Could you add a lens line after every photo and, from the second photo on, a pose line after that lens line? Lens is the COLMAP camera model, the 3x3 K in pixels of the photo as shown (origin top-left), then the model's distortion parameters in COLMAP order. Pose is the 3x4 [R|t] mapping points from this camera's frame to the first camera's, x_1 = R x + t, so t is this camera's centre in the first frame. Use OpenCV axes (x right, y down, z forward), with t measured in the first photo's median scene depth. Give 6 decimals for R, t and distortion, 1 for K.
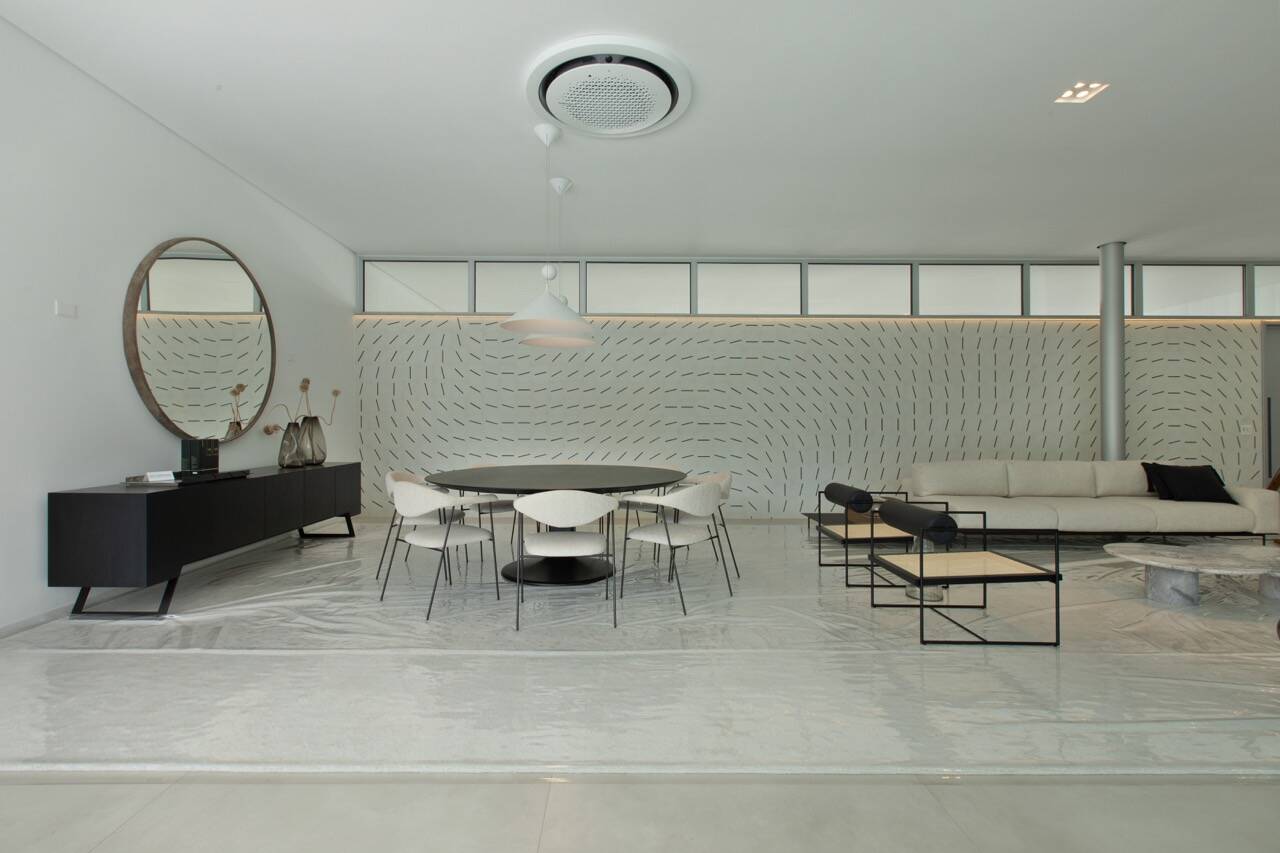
lens RADIAL K [[579.3, 0, 640.0], [0, 579.3, 426.5], [0, 0, 1]] dist [0.001797, 0.000540]
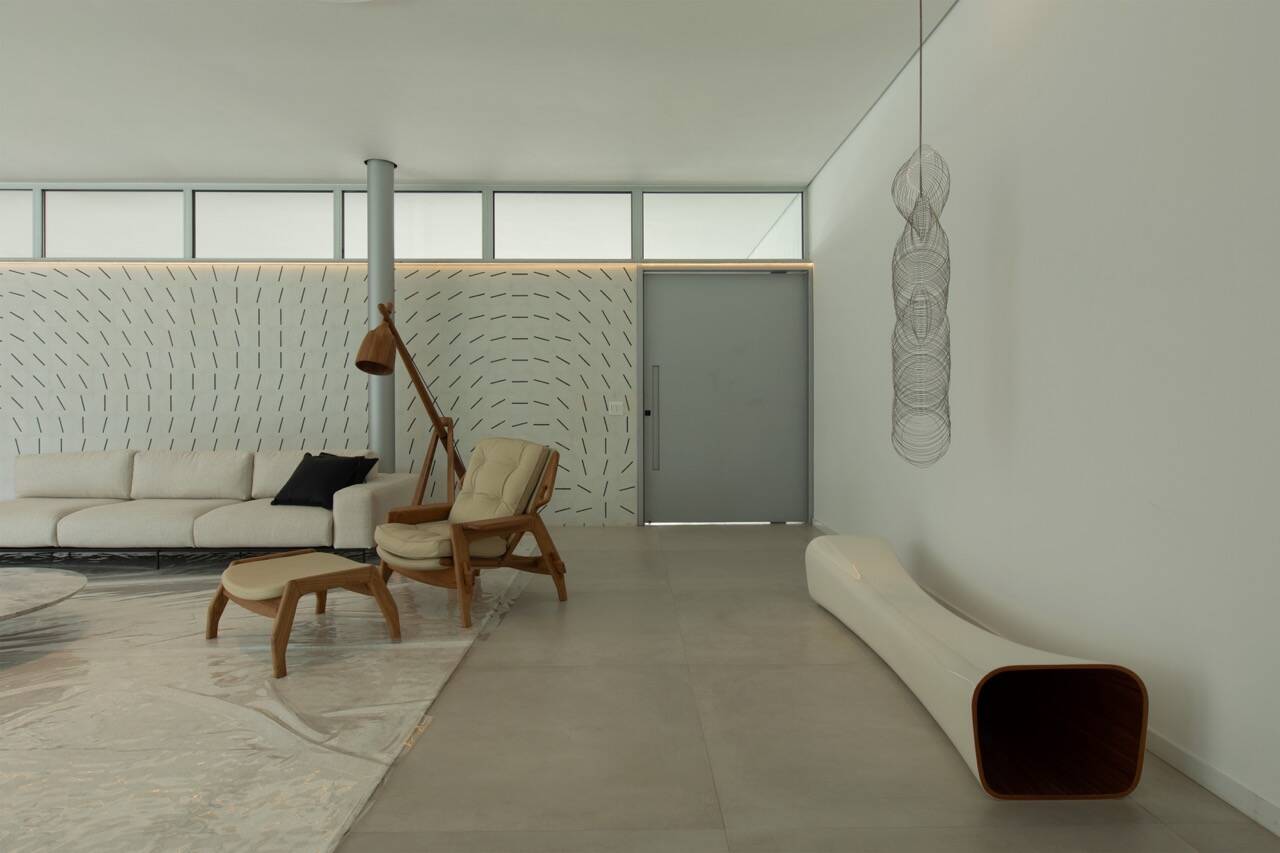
lens RADIAL K [[765.5, 0, 640.7], [0, 765.5, 388.7], [0, 0, 1]] dist [0.001836, -0.001306]
pose [[0.999857, -0.004359, 0.016312, 1.065583], [0.004772, 0.999666, -0.025402, 0.006004], [-0.016196, 0.025476, 0.999544, -0.002109]]
